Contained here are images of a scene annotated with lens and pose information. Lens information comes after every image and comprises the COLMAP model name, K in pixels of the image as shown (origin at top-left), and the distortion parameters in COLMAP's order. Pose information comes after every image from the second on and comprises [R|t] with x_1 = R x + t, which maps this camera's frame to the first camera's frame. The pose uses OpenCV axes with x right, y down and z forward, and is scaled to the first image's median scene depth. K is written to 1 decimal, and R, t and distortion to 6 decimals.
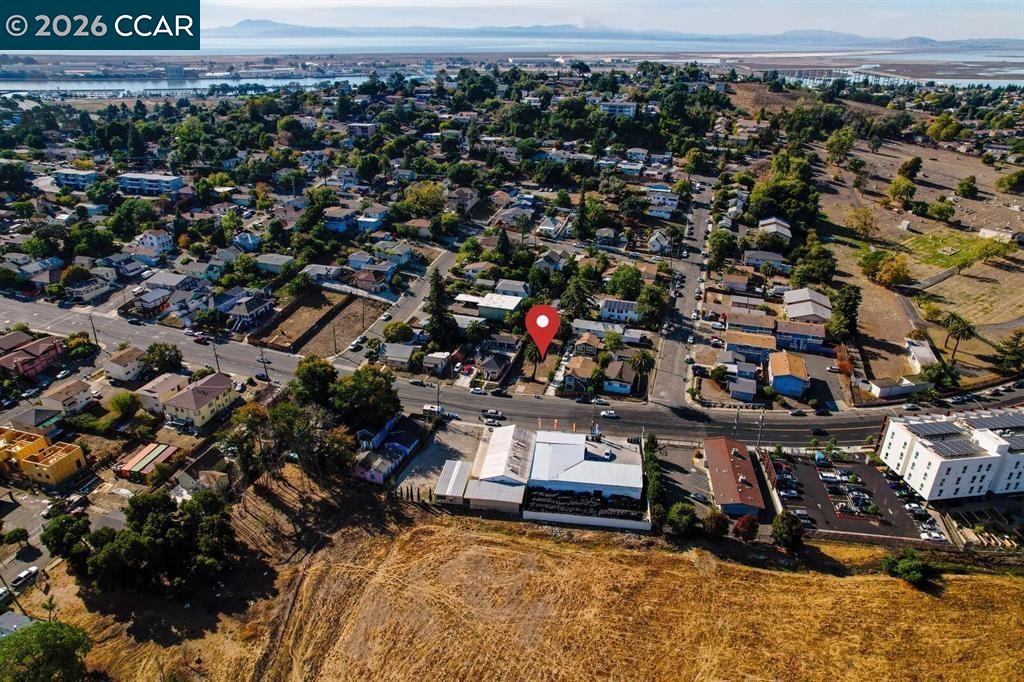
lens RADIAL K [[656.4, 0, 512.0], [0, 656.4, 341.0], [0, 0, 1]] dist [-0.067979, 0.058813]
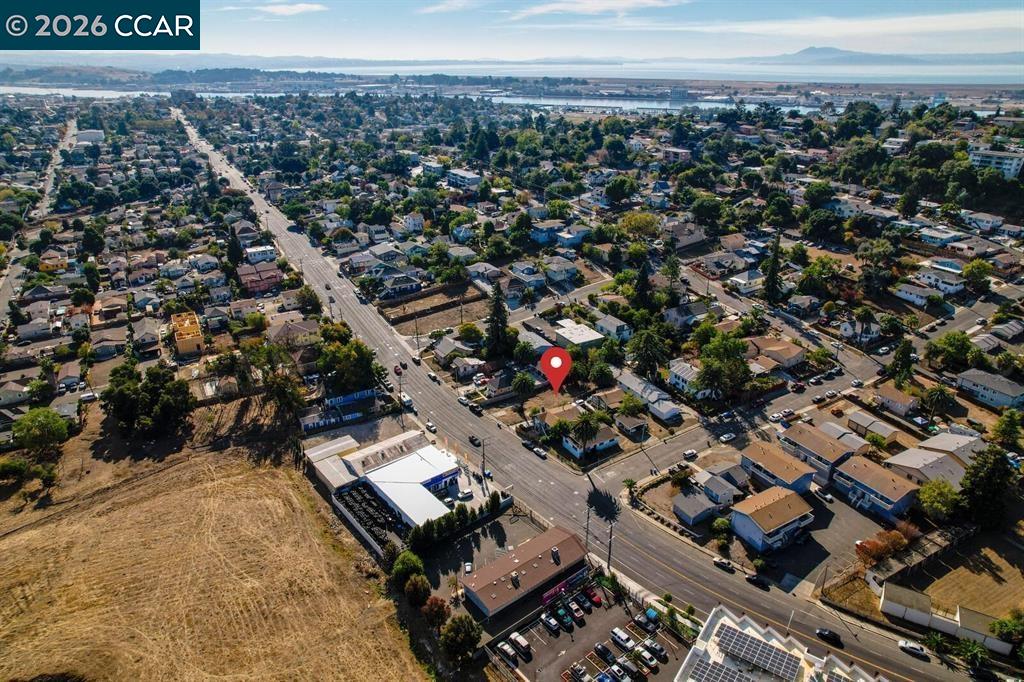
lens RADIAL K [[656.4, 0, 512.0], [0, 656.4, 341.0], [0, 0, 1]] dist [-0.067979, 0.058813]
pose [[0.725318, 0.265985, -0.634953, 0.523998], [-0.288015, 0.954987, 0.071045, -0.090058], [0.625269, 0.131346, 0.769277, 0.196686]]
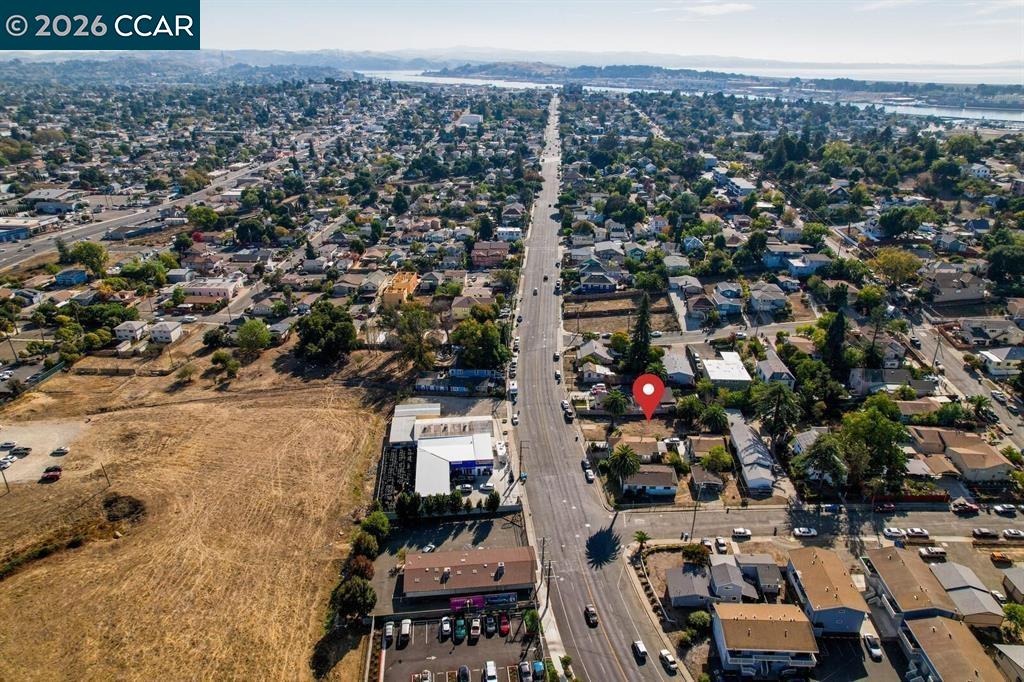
lens RADIAL K [[656.4, 0, 512.0], [0, 656.4, 341.0], [0, 0, 1]] dist [-0.067979, 0.058813]
pose [[0.232946, 0.381343, -0.894603, 0.659911], [-0.417008, 0.870213, 0.262361, -0.198919], [0.878545, 0.311940, 0.361736, 0.434798]]
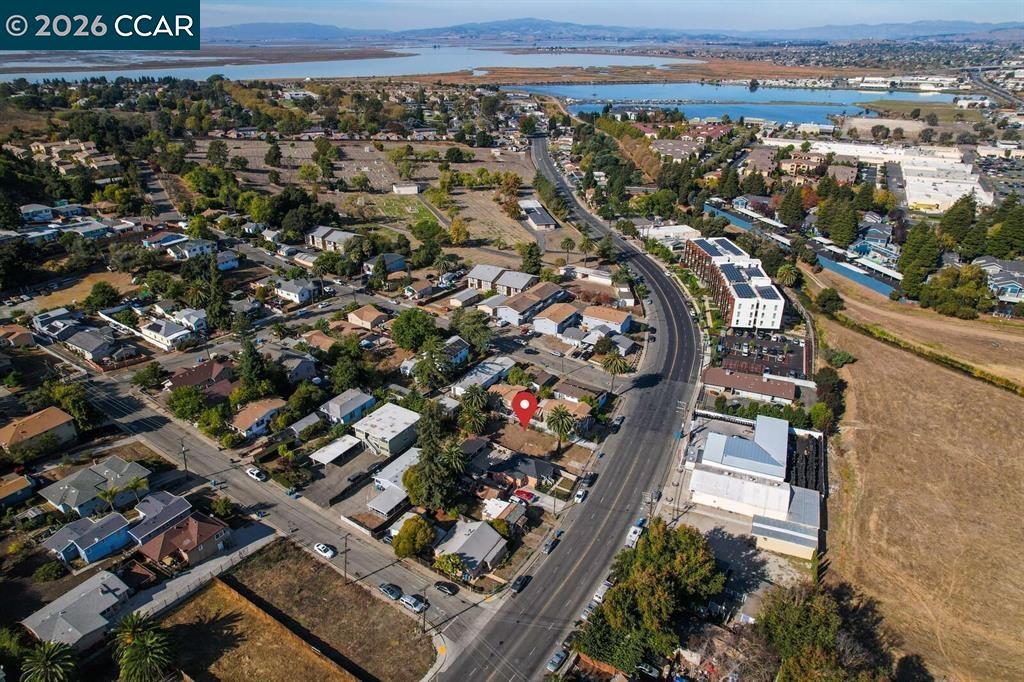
lens RADIAL K [[656.4, 0, 512.0], [0, 656.4, 341.0], [0, 0, 1]] dist [-0.067979, 0.058813]
pose [[0.264180, -0.433045, 0.861789, -0.542192], [0.418373, 0.856542, 0.302157, -0.286111], [-0.869007, 0.280726, 0.407456, 0.578874]]
